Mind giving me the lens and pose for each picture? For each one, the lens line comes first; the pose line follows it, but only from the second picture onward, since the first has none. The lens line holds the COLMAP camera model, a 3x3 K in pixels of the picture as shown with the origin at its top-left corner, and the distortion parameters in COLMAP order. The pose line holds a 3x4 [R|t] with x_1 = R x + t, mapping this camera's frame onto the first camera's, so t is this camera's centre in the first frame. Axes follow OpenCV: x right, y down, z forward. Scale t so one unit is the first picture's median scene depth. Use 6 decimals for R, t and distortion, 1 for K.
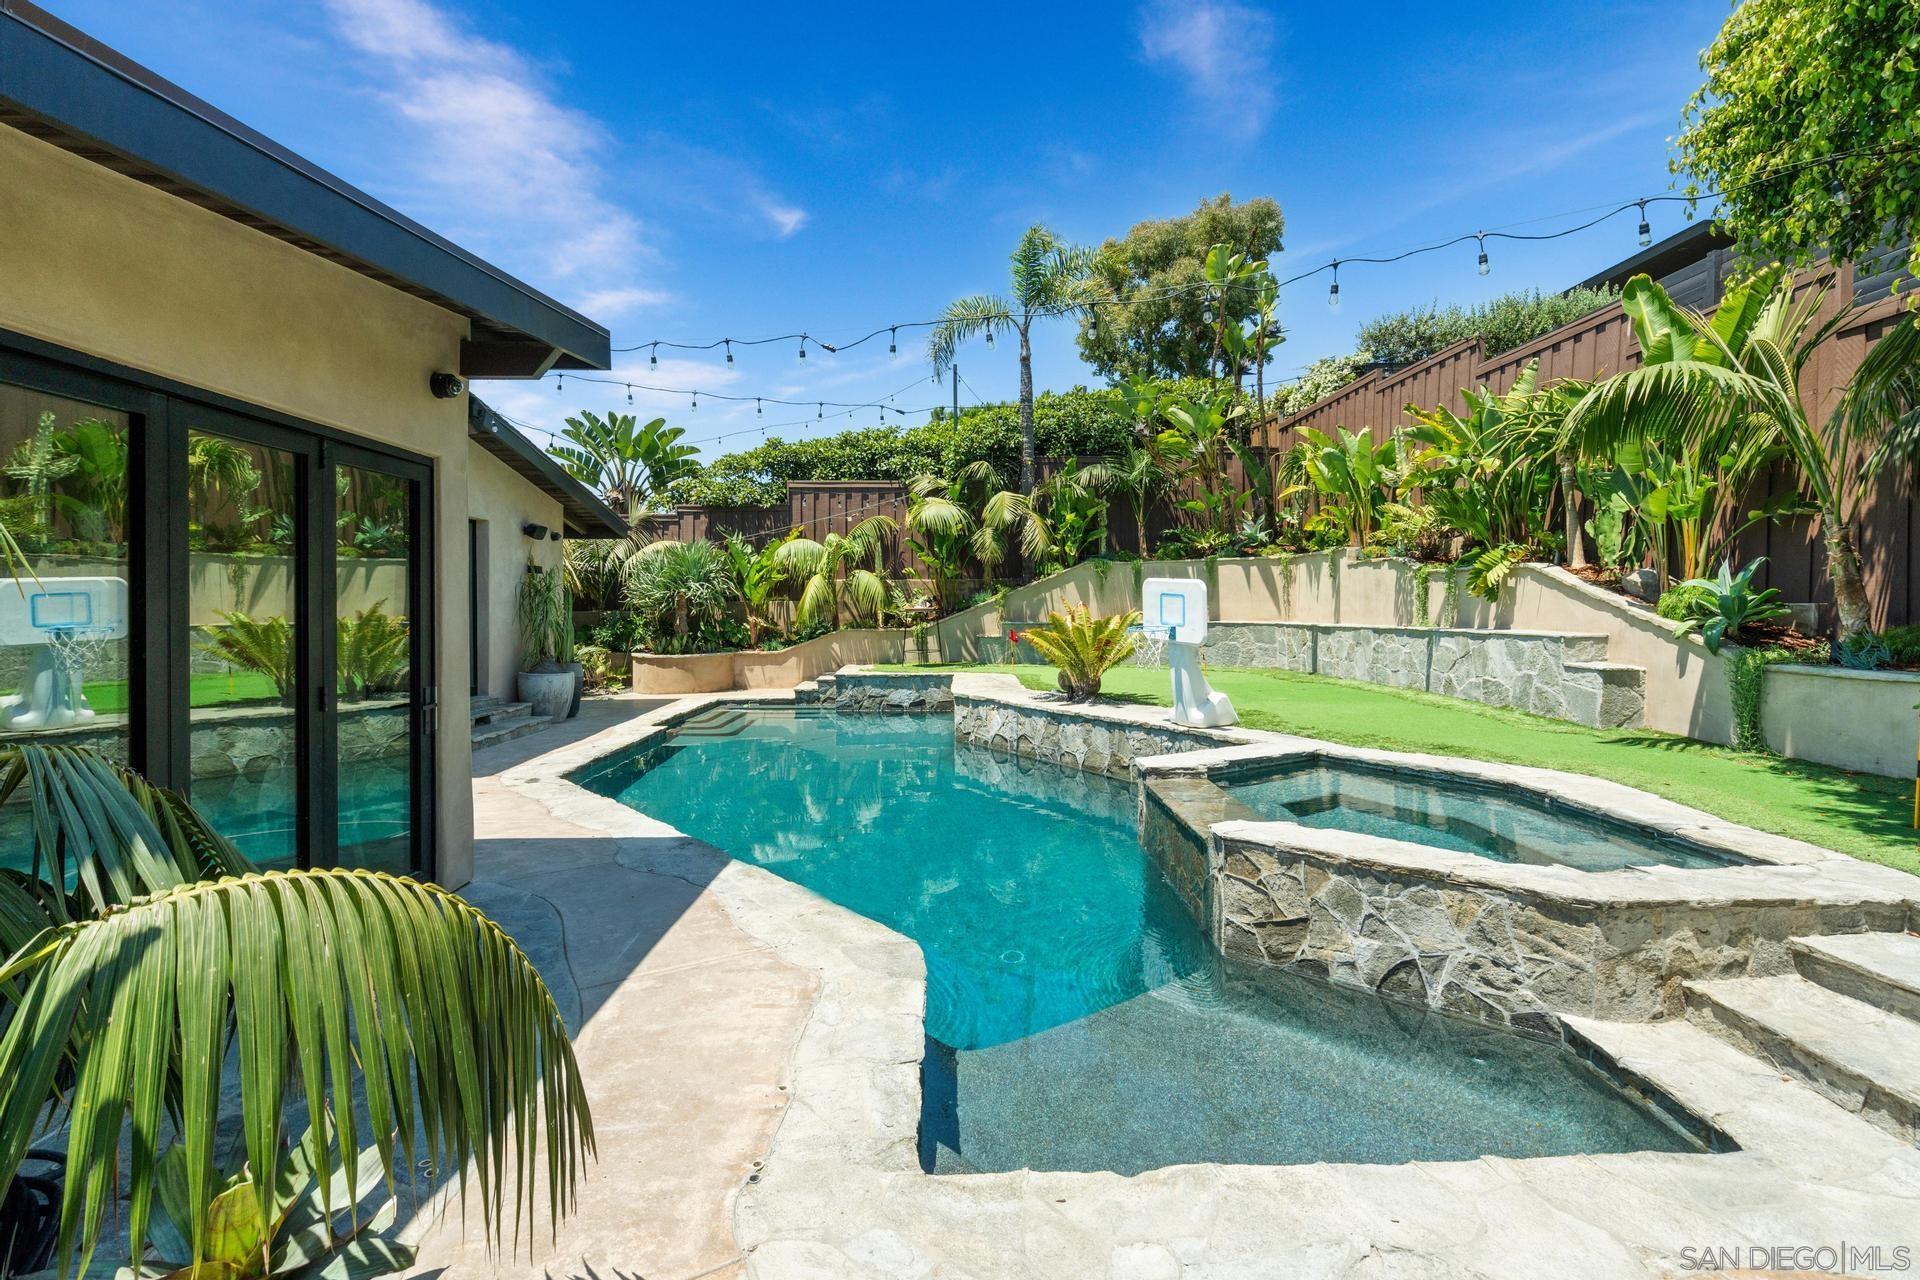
lens RADIAL K [[878.9, 0, 956.0], [0, 878.9, 617.1], [0, 0, 1]] dist [-0.001582, 0.001486]
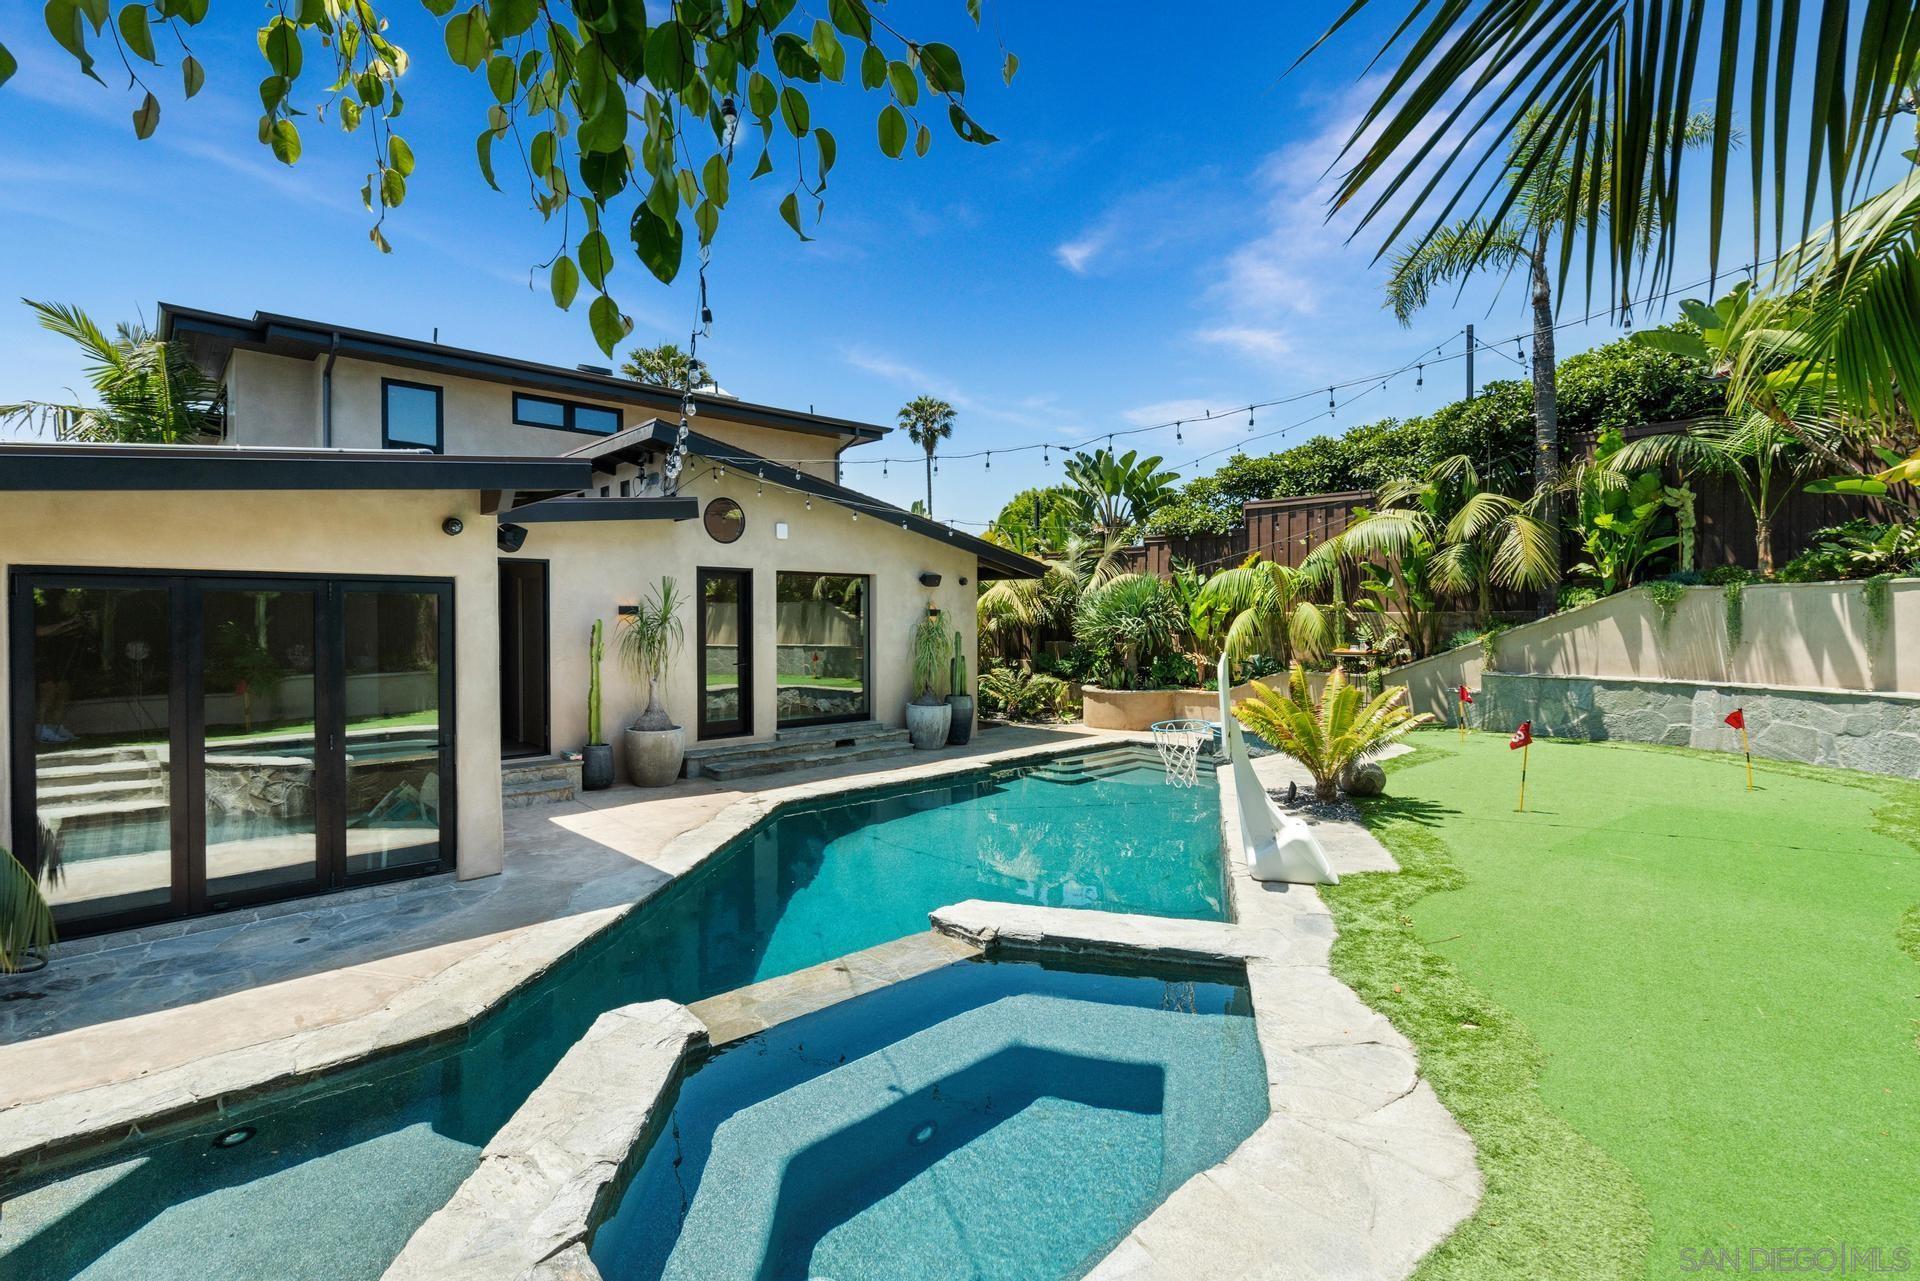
lens RADIAL K [[878.9, 0, 967.0], [0, 878.9, 657.2], [0, 0, 1]] dist [-0.001582, 0.001486]
pose [[0.697973, 0.034977, -0.715270, 0.422317], [-0.009587, 0.999173, 0.039506, -0.048756], [0.716060, -0.020717, 0.697731, 0.277393]]
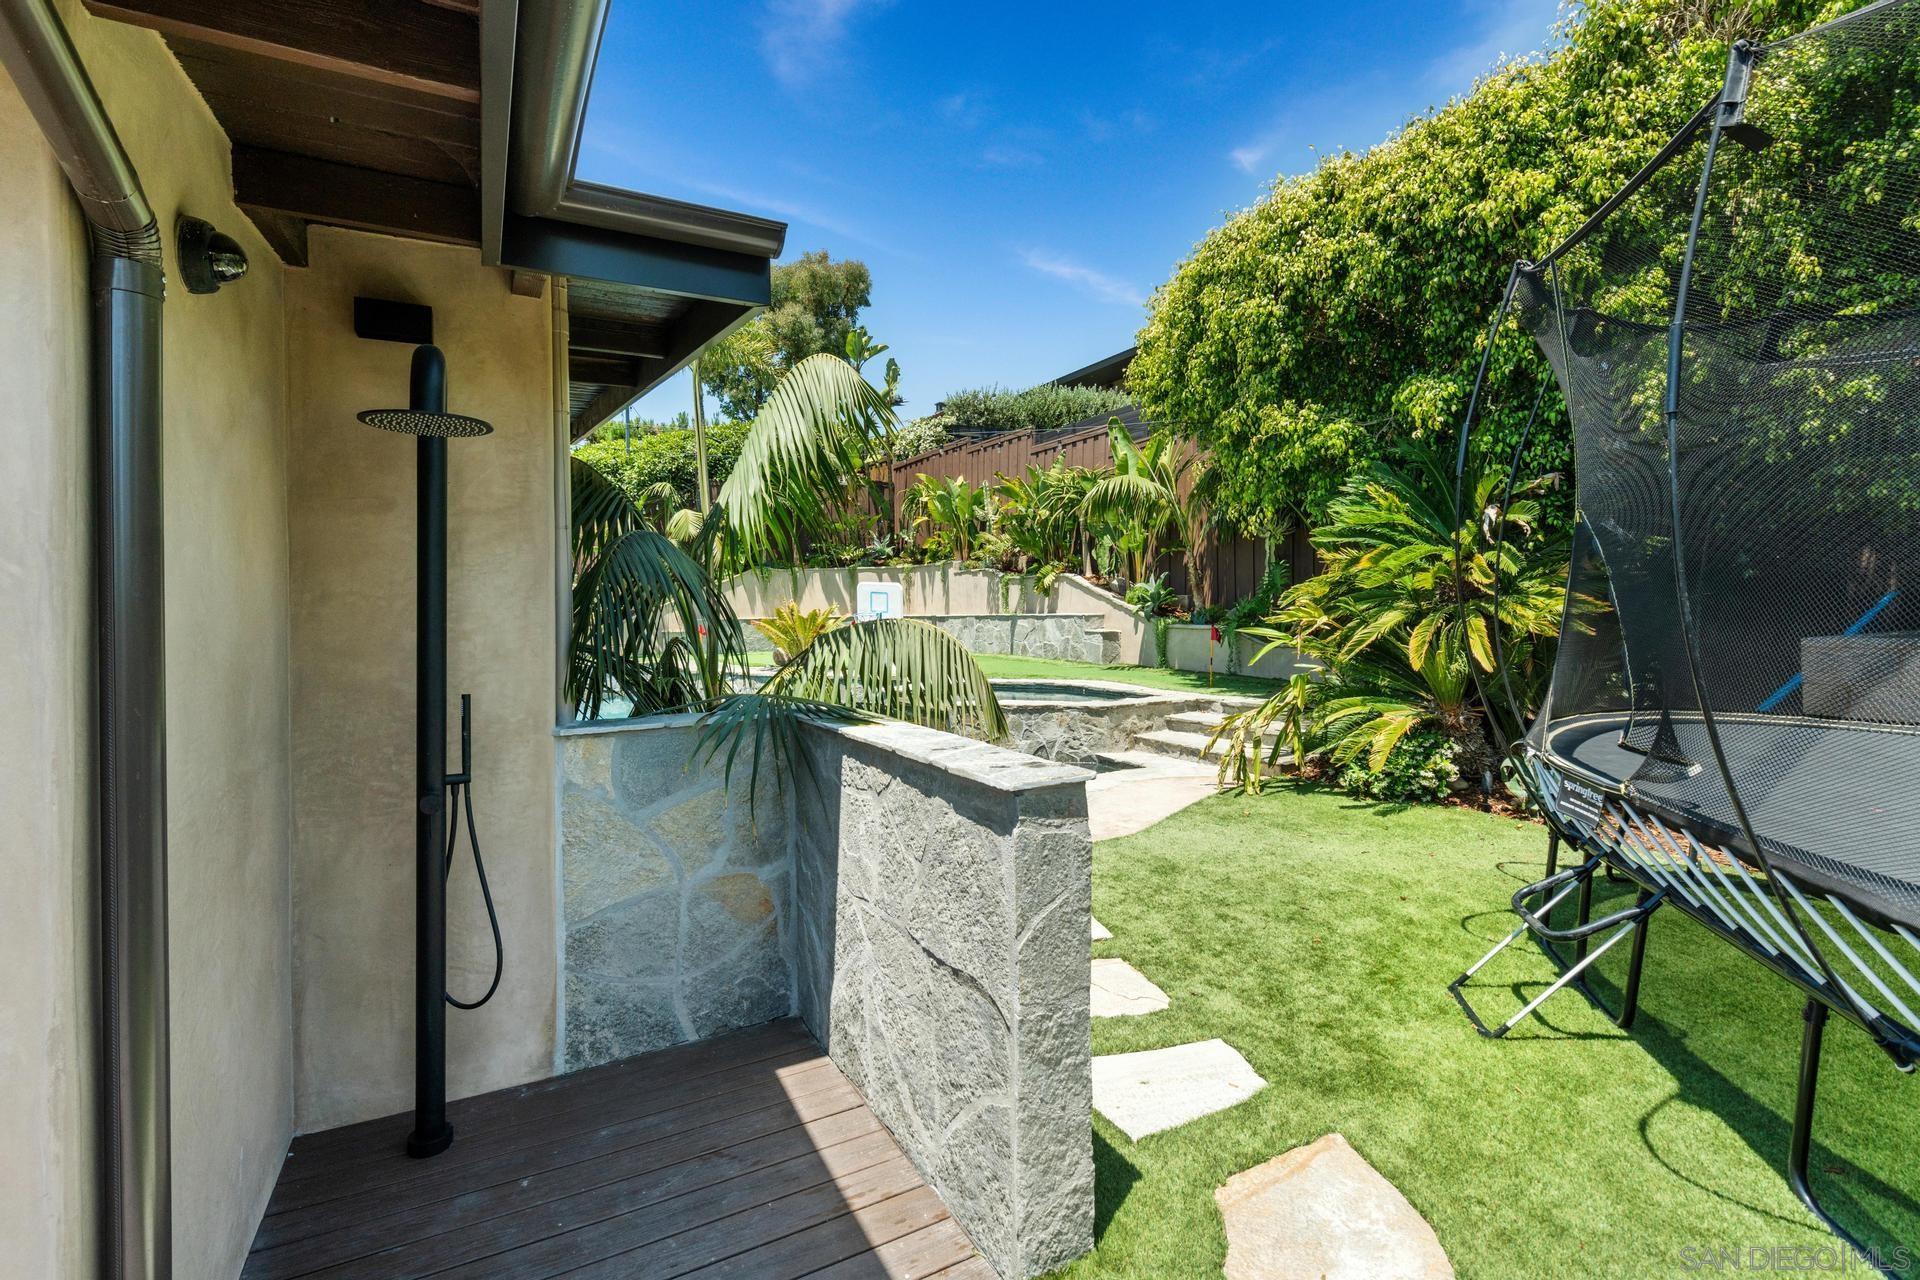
lens RADIAL K [[878.9, 0, 958.6], [0, 878.9, 620.1], [0, 0, 1]] dist [-0.001582, 0.001486]
pose [[0.885564, -0.020249, 0.464075, -0.258788], [0.020794, 0.999776, 0.003945, 0.013984], [-0.464051, 0.006157, 0.885787, -0.330885]]
